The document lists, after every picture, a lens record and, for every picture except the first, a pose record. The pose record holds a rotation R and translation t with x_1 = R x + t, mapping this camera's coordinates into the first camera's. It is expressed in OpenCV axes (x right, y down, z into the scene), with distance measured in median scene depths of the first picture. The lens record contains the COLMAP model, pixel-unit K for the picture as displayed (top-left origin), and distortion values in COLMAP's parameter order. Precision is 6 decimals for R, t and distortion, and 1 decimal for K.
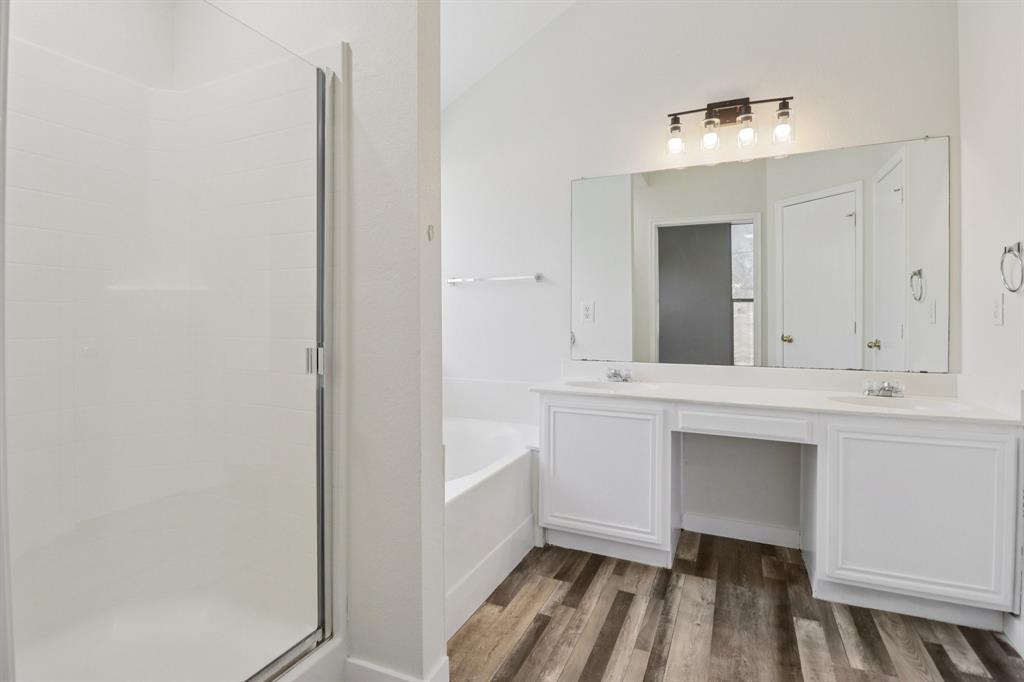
lens RADIAL K [[495.2, 0, 502.7], [0, 495.2, 323.2], [0, 0, 1]] dist [-0.002709, -0.011130]
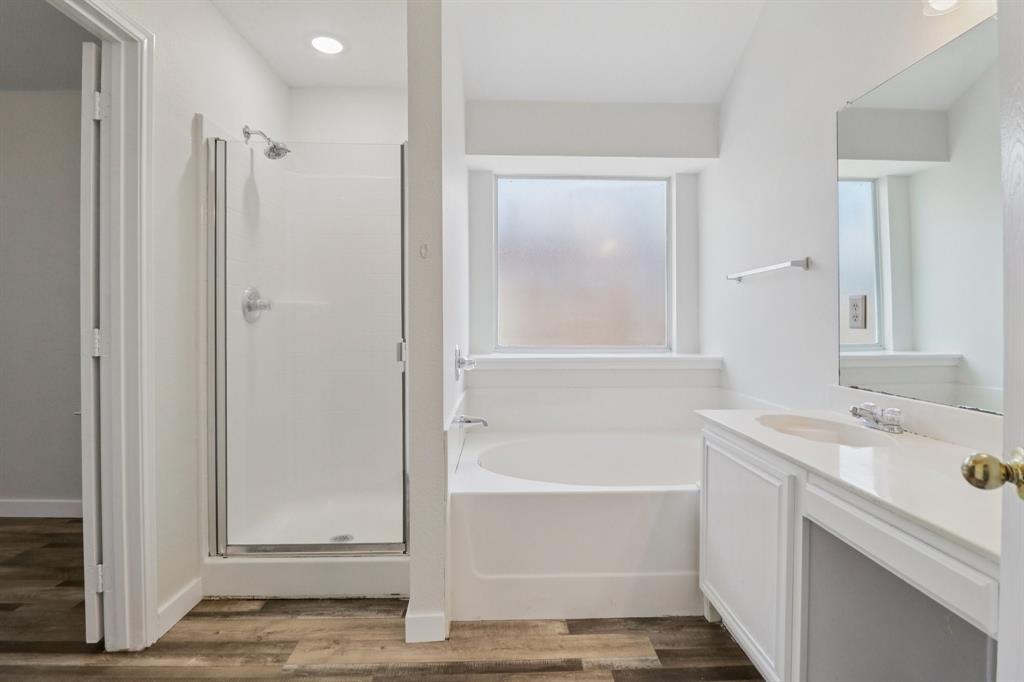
lens RADIAL K [[495.2, 0, 514.5], [0, 495.2, 320.3], [0, 0, 1]] dist [-0.002709, -0.011130]
pose [[0.461754, 0.000381, -0.887008, 0.729112], [-0.006903, 0.999971, -0.003165, -0.008491], [0.886981, 0.007585, 0.461743, 0.448534]]
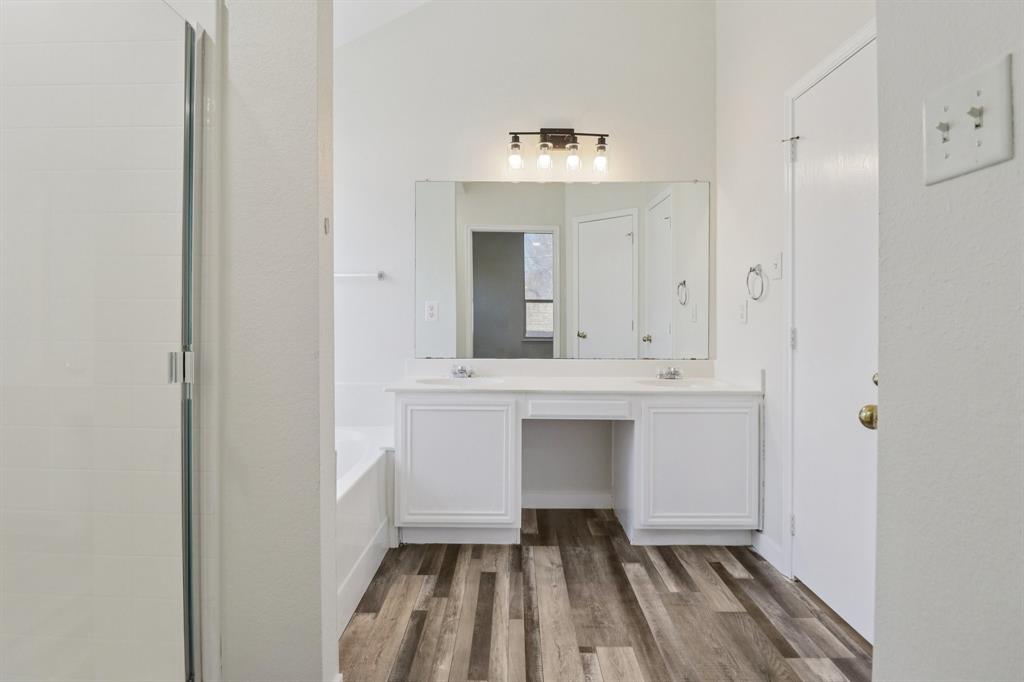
lens RADIAL K [[495.2, 0, 507.3], [0, 495.2, 319.4], [0, 0, 1]] dist [-0.002709, -0.011130]
pose [[0.907825, 0.001513, 0.419346, -0.162095], [0.000271, 0.999991, -0.004195, -0.001159], [-0.419349, 0.003922, 0.907817, 0.003855]]
